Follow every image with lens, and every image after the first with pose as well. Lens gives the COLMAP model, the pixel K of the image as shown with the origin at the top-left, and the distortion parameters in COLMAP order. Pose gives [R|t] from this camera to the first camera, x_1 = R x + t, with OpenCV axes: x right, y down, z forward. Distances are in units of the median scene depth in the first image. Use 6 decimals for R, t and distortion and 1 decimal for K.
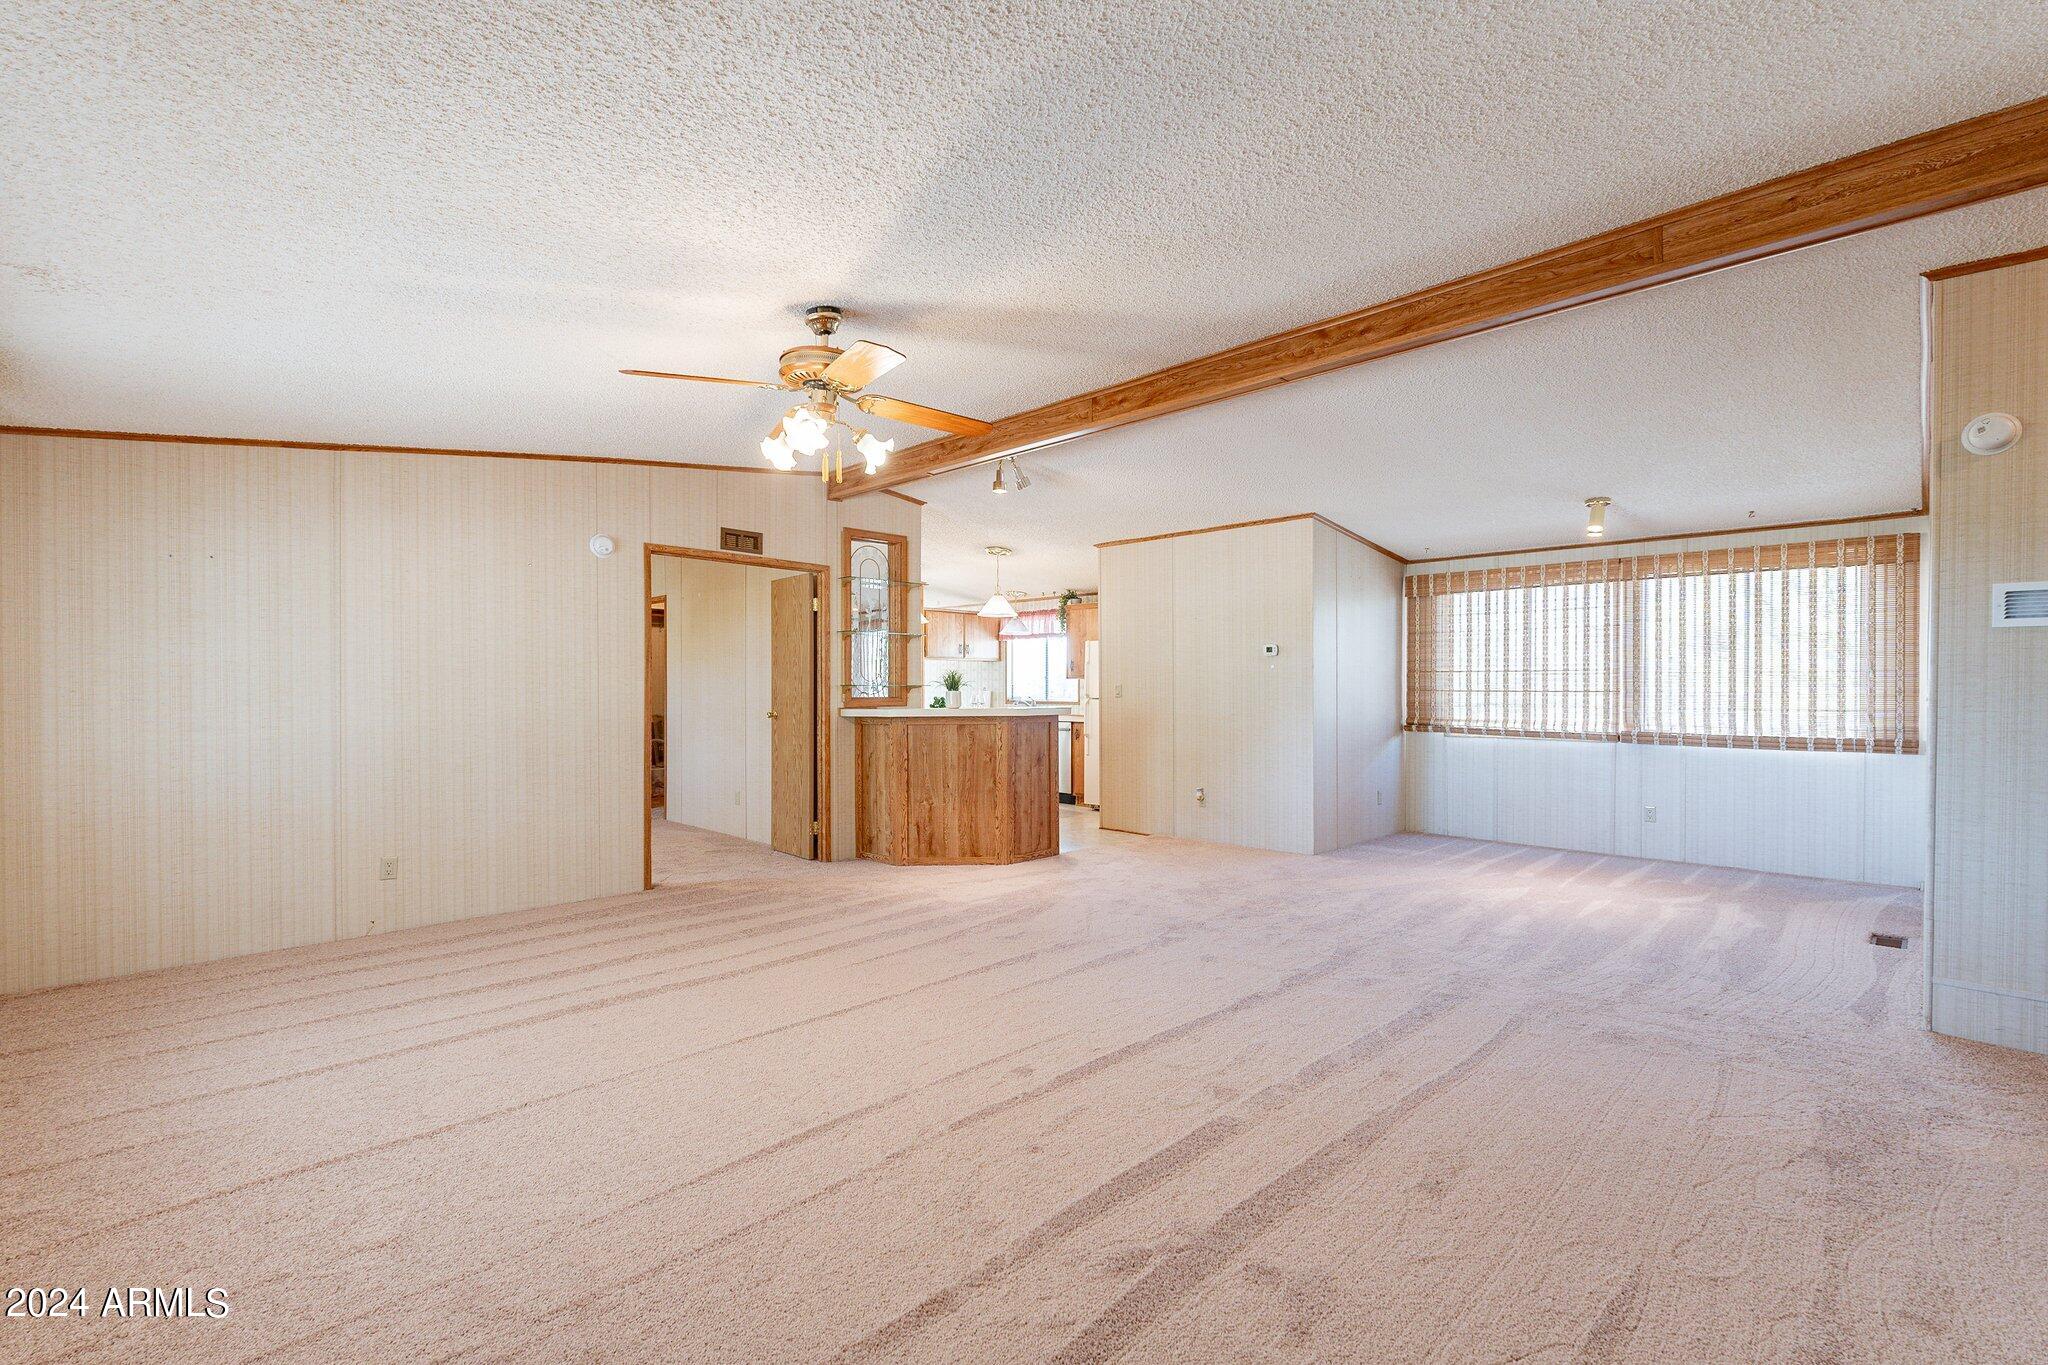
lens RADIAL K [[918.7, 0, 1019.0], [0, 918.7, 688.4], [0, 0, 1]] dist [0.025947, -0.000011]
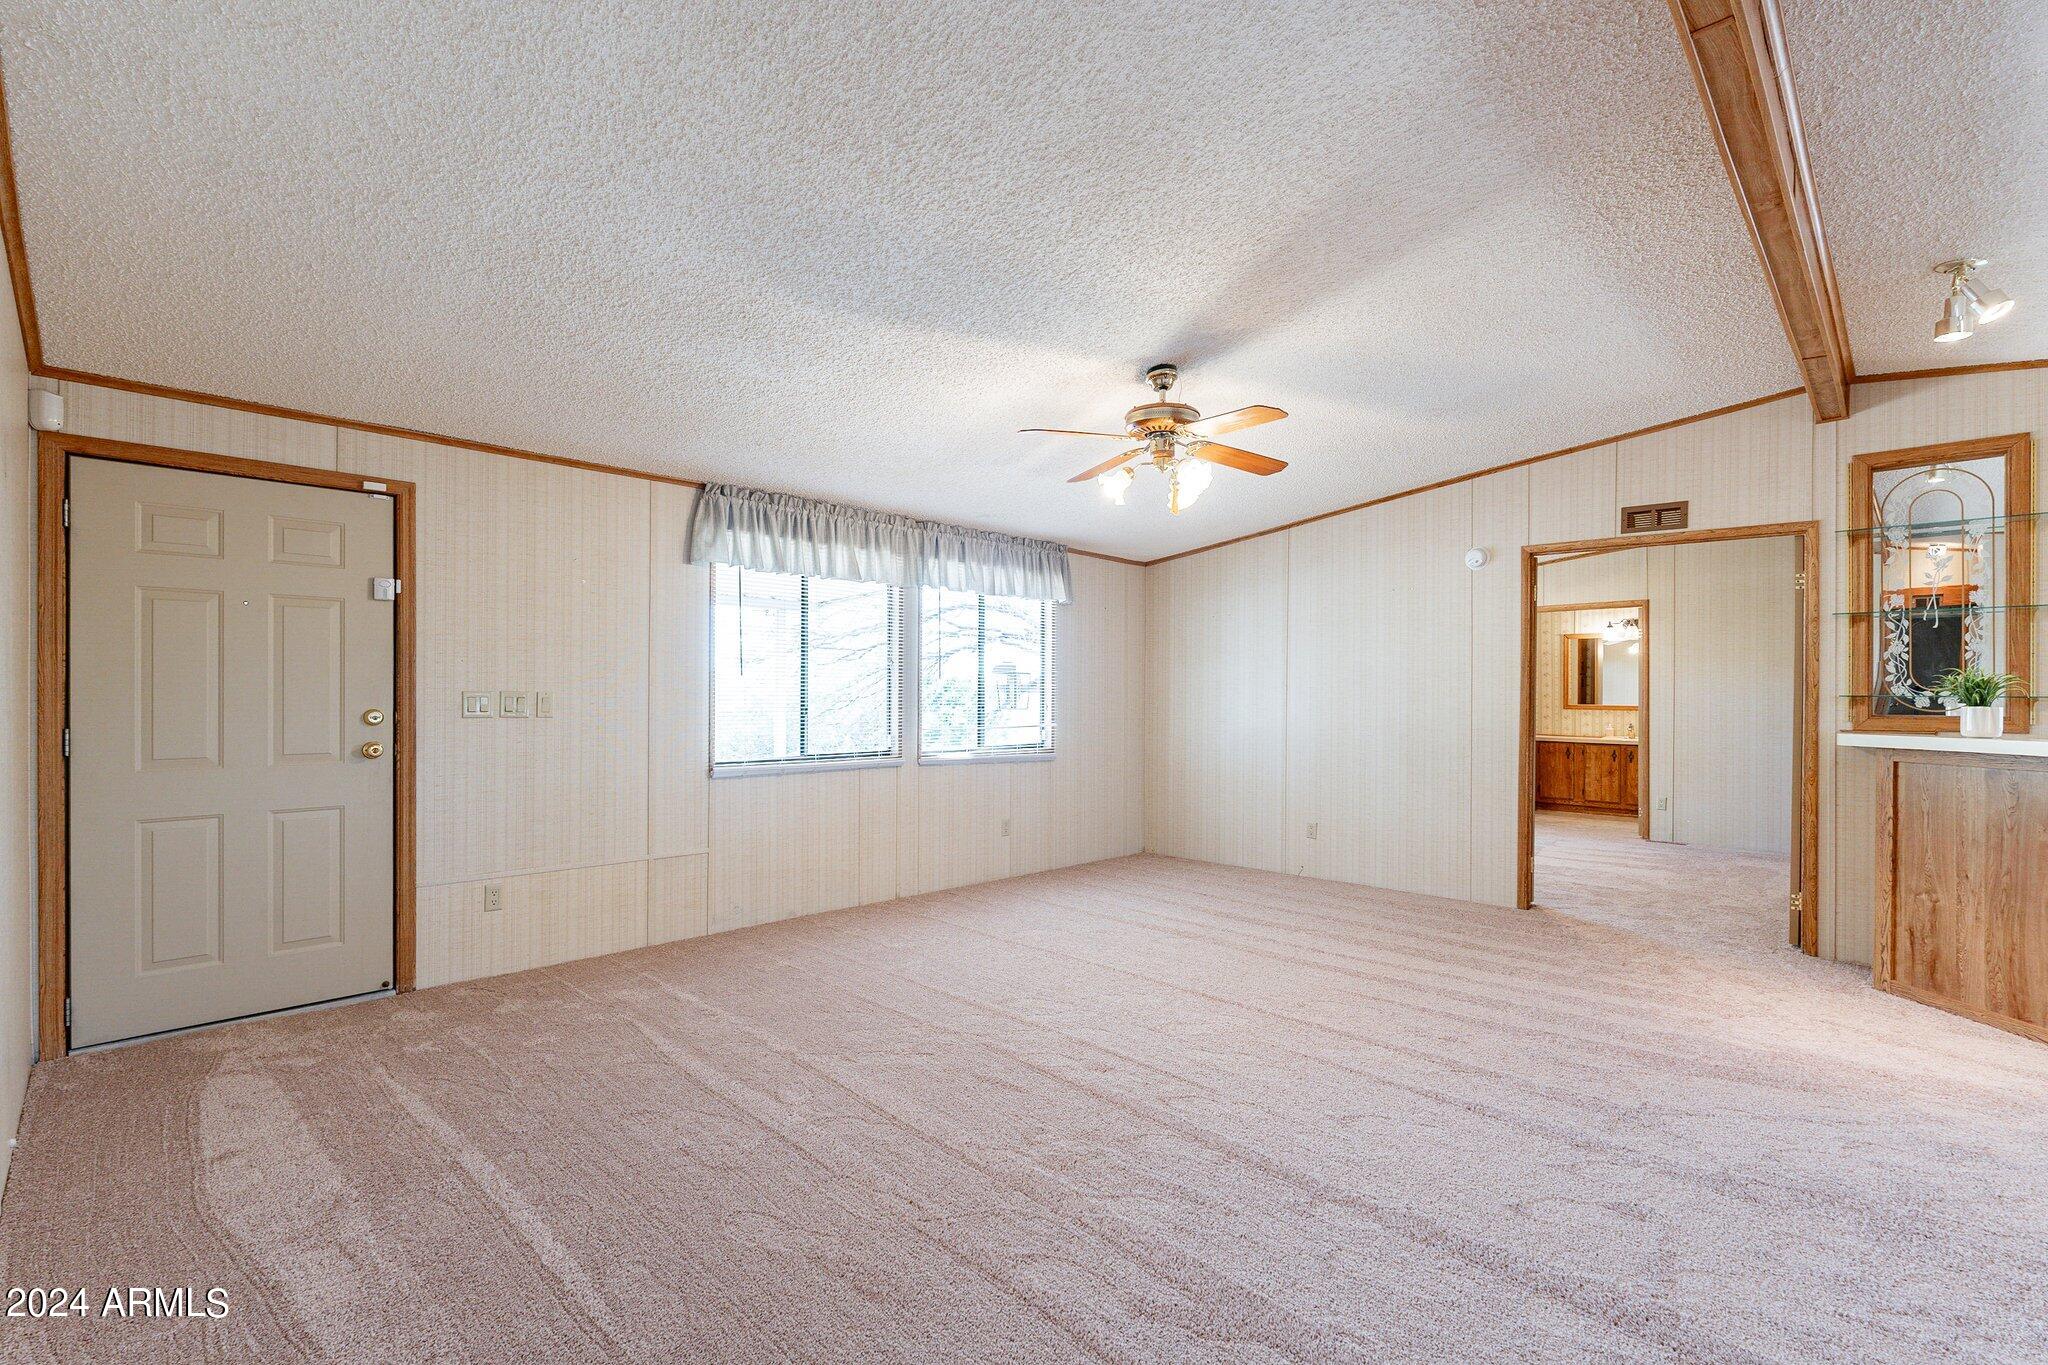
lens RADIAL K [[902.3, 0, 1016.2], [0, 902.3, 696.5], [0, 0, 1]] dist [0.000889, 0.000278]
pose [[0.009158, 0.003378, -0.999952, 0.489270], [-0.005182, 0.999981, 0.003331, -0.002178], [0.999945, 0.005152, 0.009175, 0.433722]]
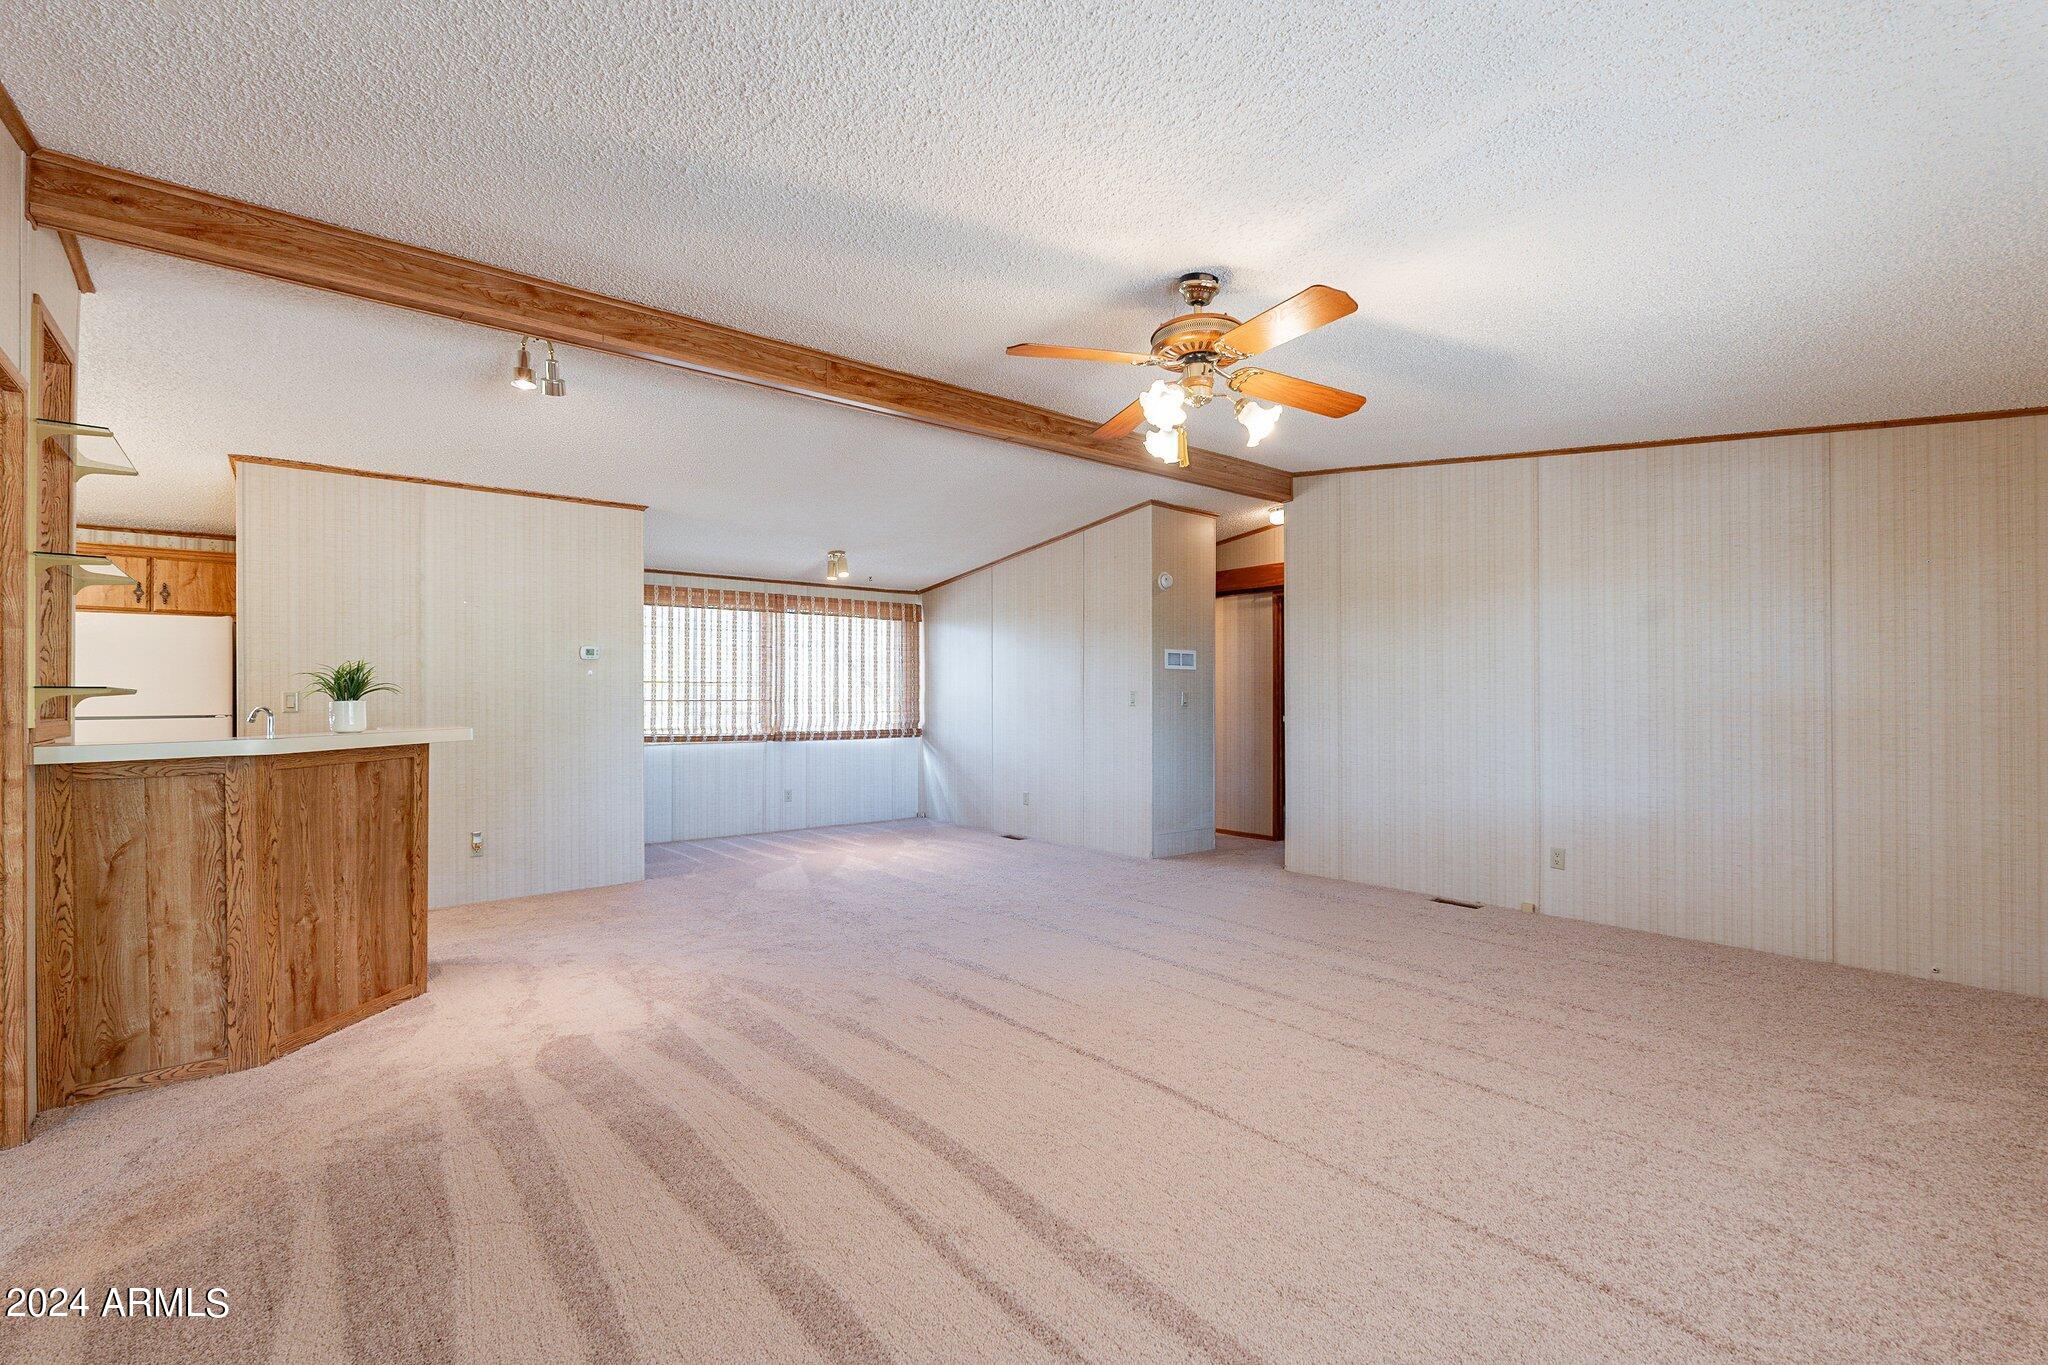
lens RADIAL K [[924.8, 0, 1030.0], [0, 924.8, 670.5], [0, 0, 1]] dist [-0.020940, 0.000323]
pose [[0.080959, 0.030745, 0.996243, -0.601865], [0.005548, 0.999495, -0.031296, 0.004383], [-0.996702, 0.008061, 0.080748, 0.583705]]
